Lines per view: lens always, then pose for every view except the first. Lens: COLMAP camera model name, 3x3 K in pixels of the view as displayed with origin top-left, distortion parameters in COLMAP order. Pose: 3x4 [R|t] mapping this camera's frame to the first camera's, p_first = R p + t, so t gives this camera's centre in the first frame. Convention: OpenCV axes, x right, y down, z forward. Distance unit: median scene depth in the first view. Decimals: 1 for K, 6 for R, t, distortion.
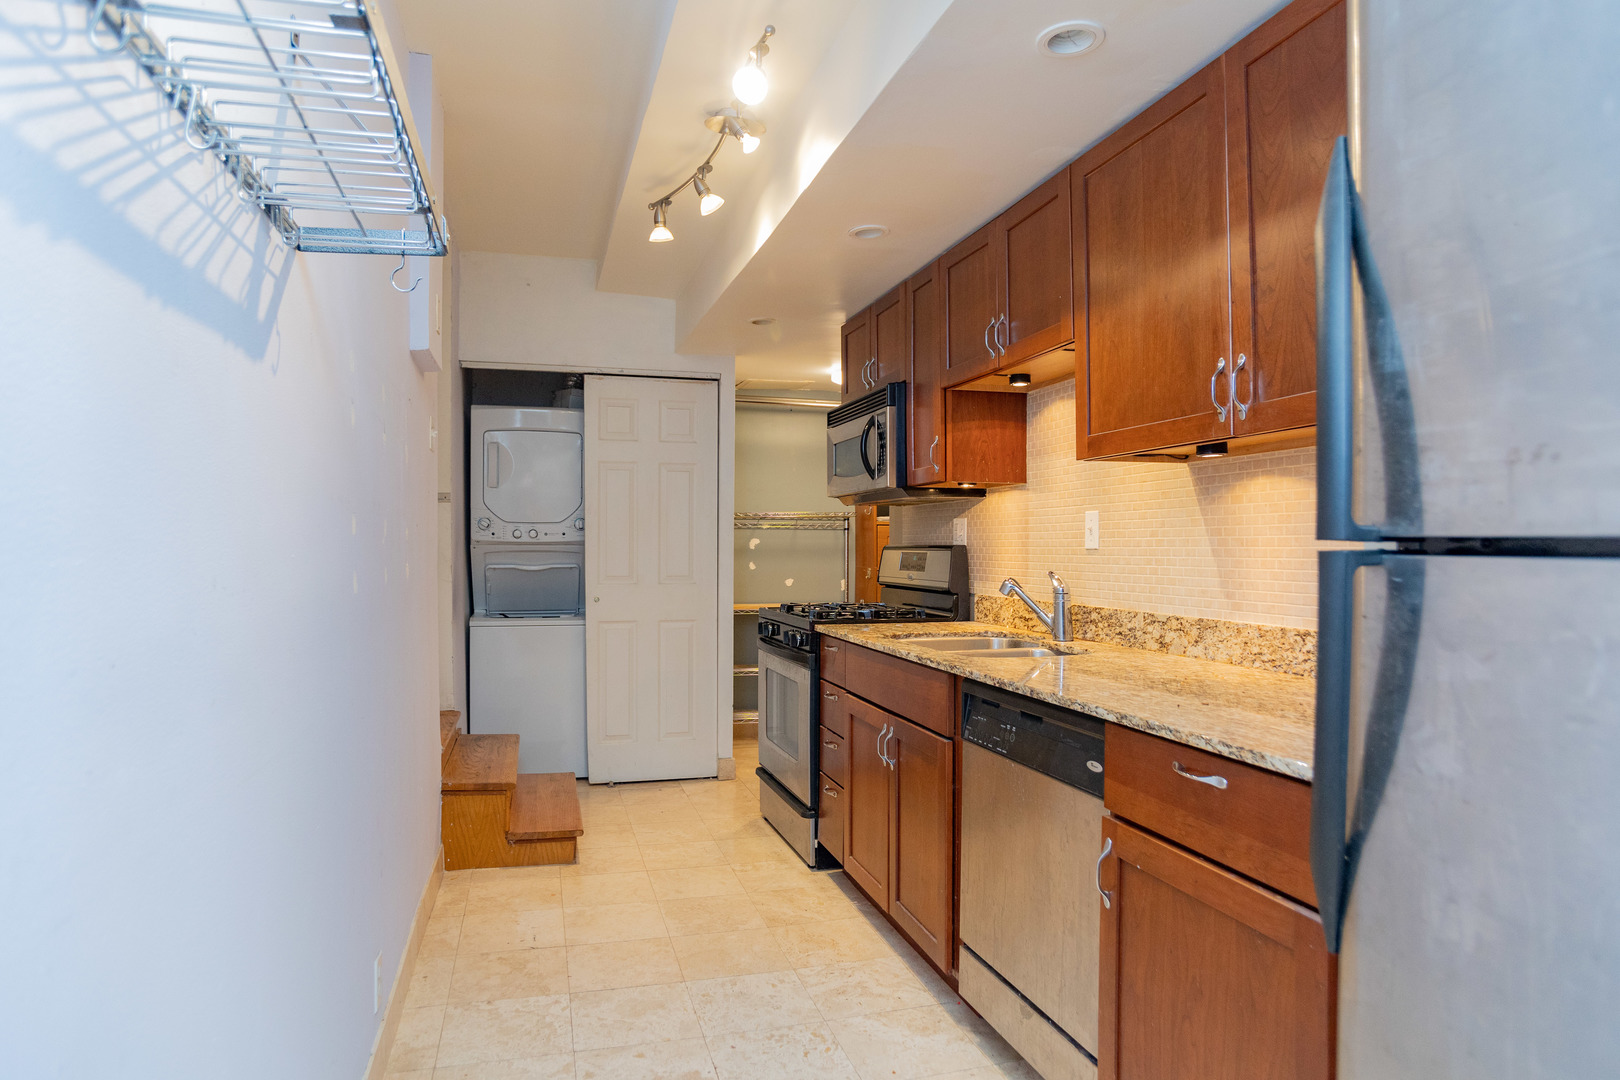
lens RADIAL K [[981.0, 0, 806.2], [0, 981.0, 538.7], [0, 0, 1]] dist [0.001407, -0.000076]
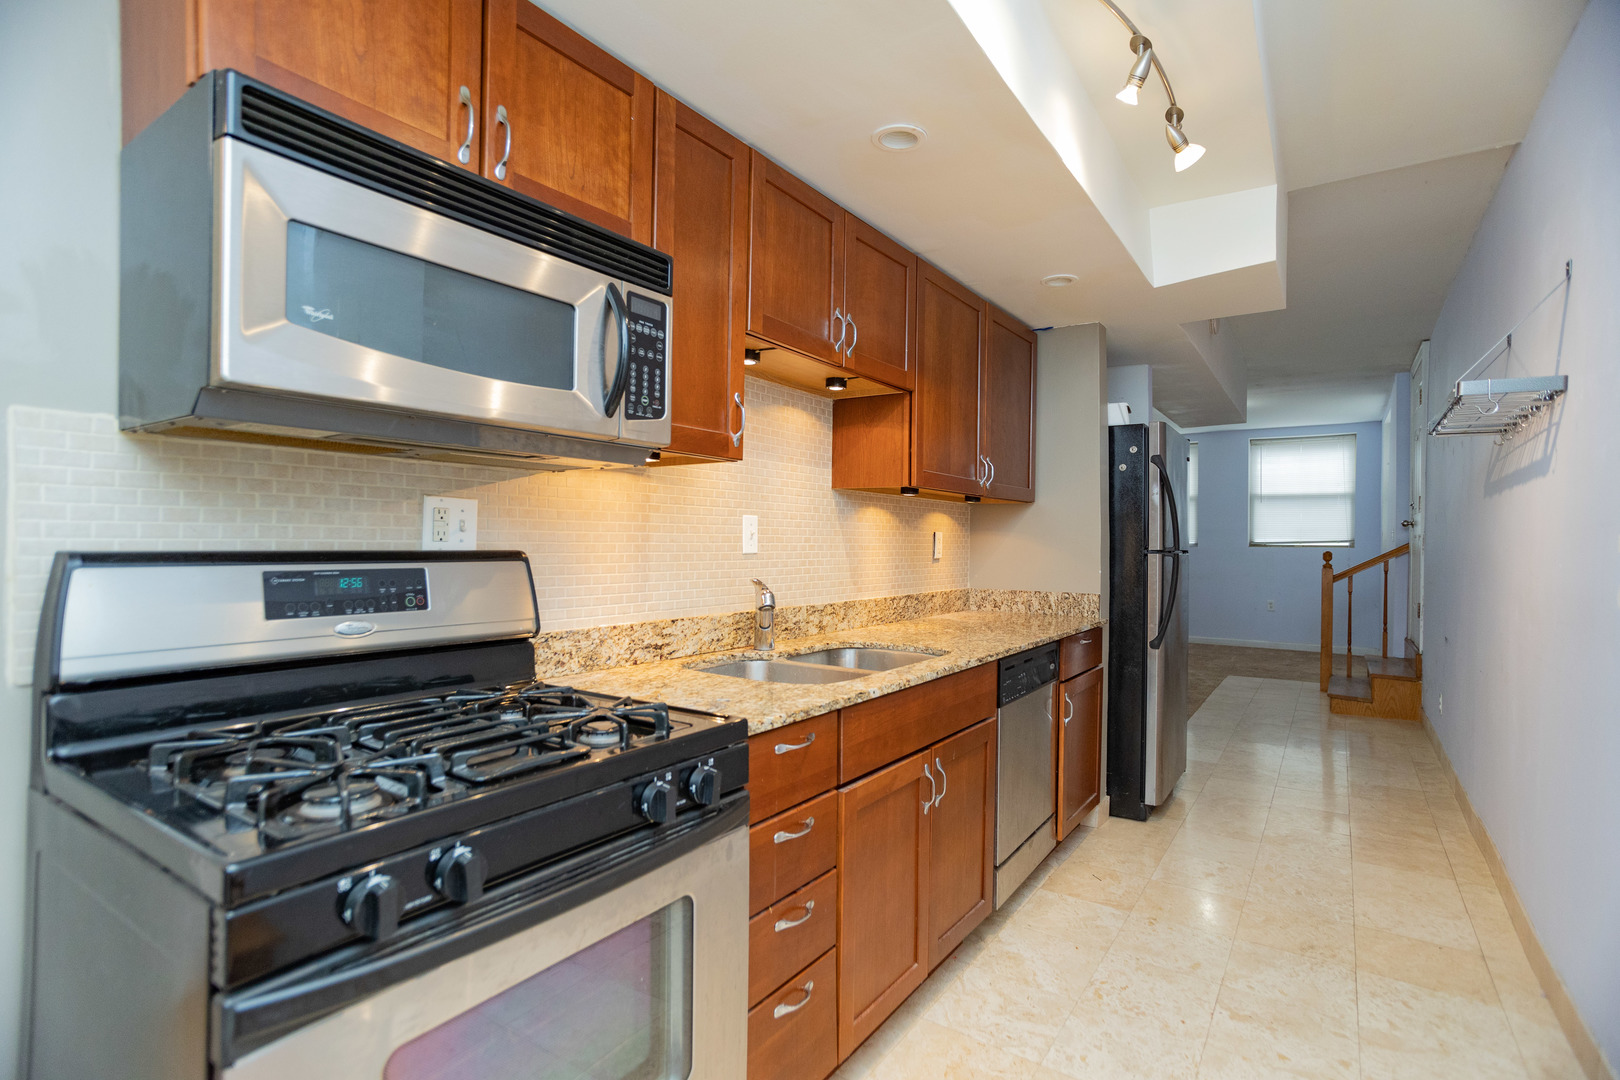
lens RADIAL K [[793.3, 0, 812.7], [0, 793.3, 553.0], [0, 0, 1]] dist [-0.029186, 0.010065]
pose [[-0.646331, -0.014230, 0.762924, -0.507631], [-0.013804, 0.999881, 0.006955, 0.004931], [-0.762932, -0.006036, -0.646450, 2.060693]]
